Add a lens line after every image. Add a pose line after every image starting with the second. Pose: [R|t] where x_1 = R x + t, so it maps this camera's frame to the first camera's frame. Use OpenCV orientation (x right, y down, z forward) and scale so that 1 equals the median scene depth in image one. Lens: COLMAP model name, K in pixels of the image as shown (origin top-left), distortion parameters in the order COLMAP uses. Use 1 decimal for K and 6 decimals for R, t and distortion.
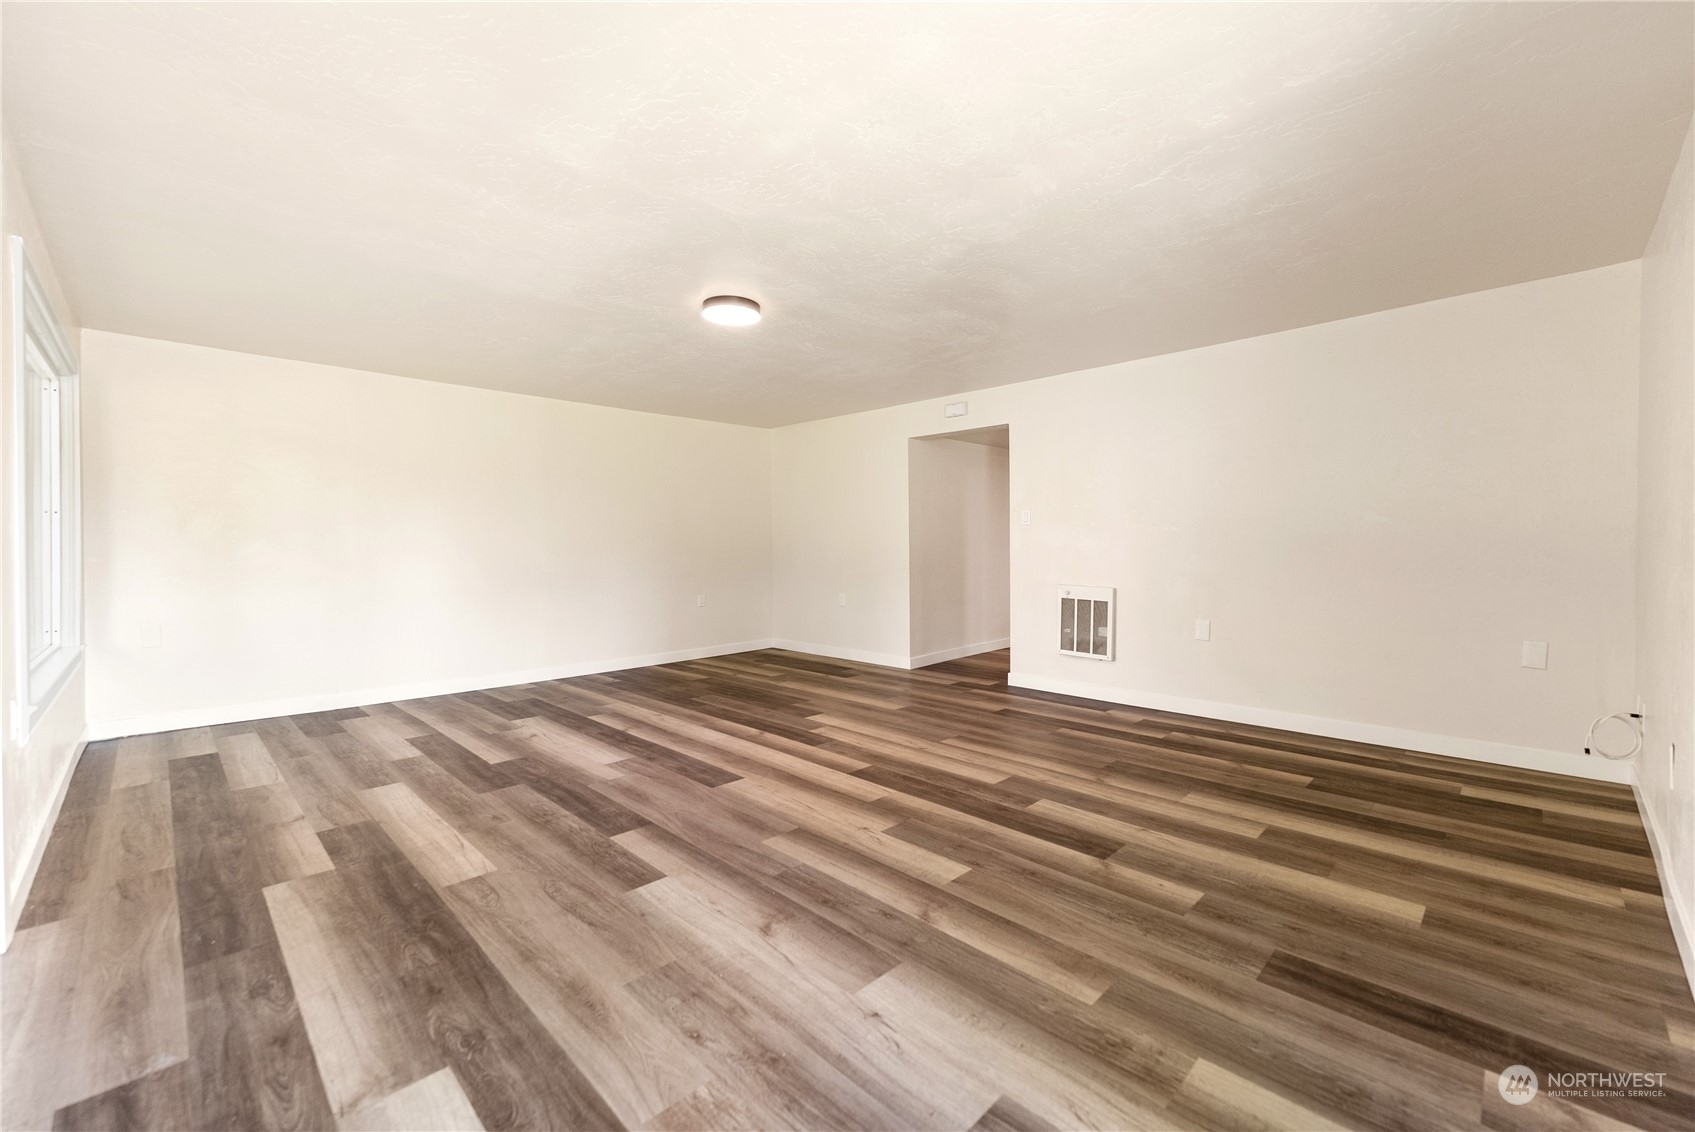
lens RADIAL K [[683.3, 0, 846.3], [0, 683.3, 554.7], [0, 0, 1]] dist [0.002859, -0.000404]
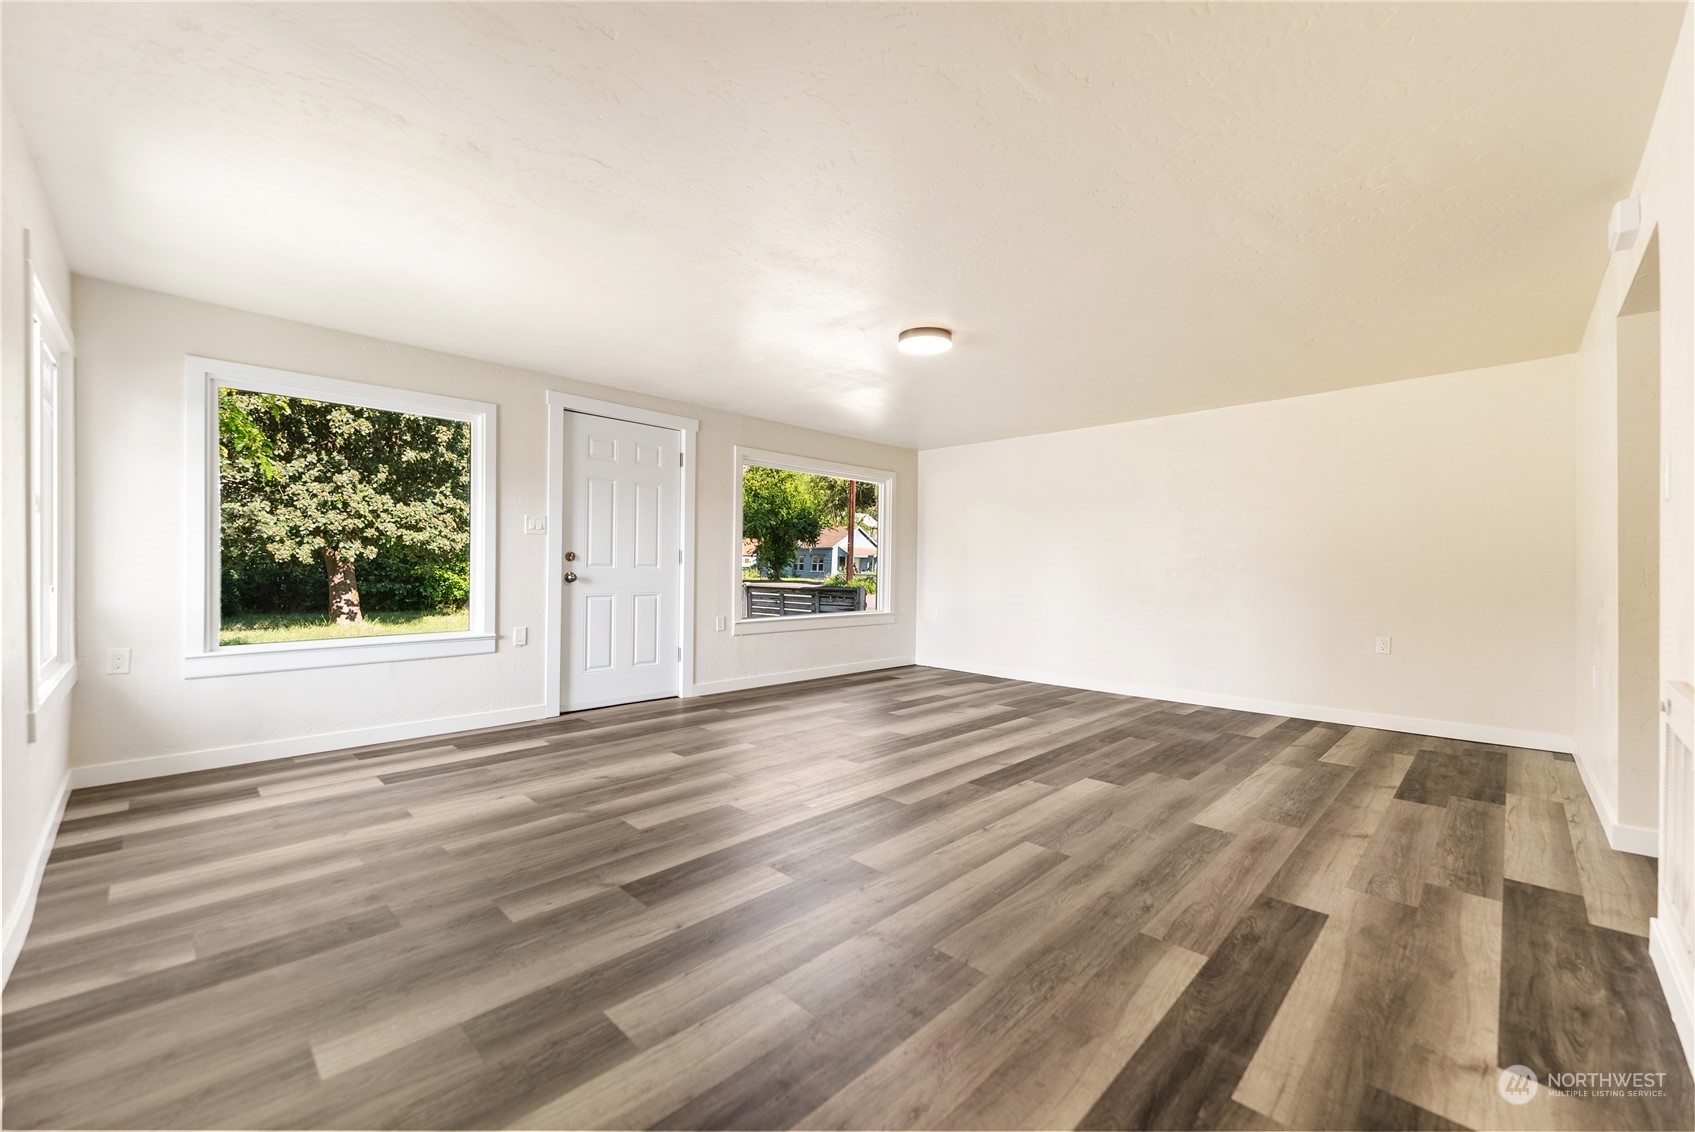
lens RADIAL K [[683.3, 0, 846.4], [0, 683.3, 568.9], [0, 0, 1]] dist [0.002859, -0.000404]
pose [[0.010690, 0.004324, -0.999934, 1.415393], [-0.022724, 0.999733, 0.004080, 0.002501], [0.999685, 0.022679, 0.010785, 1.392317]]
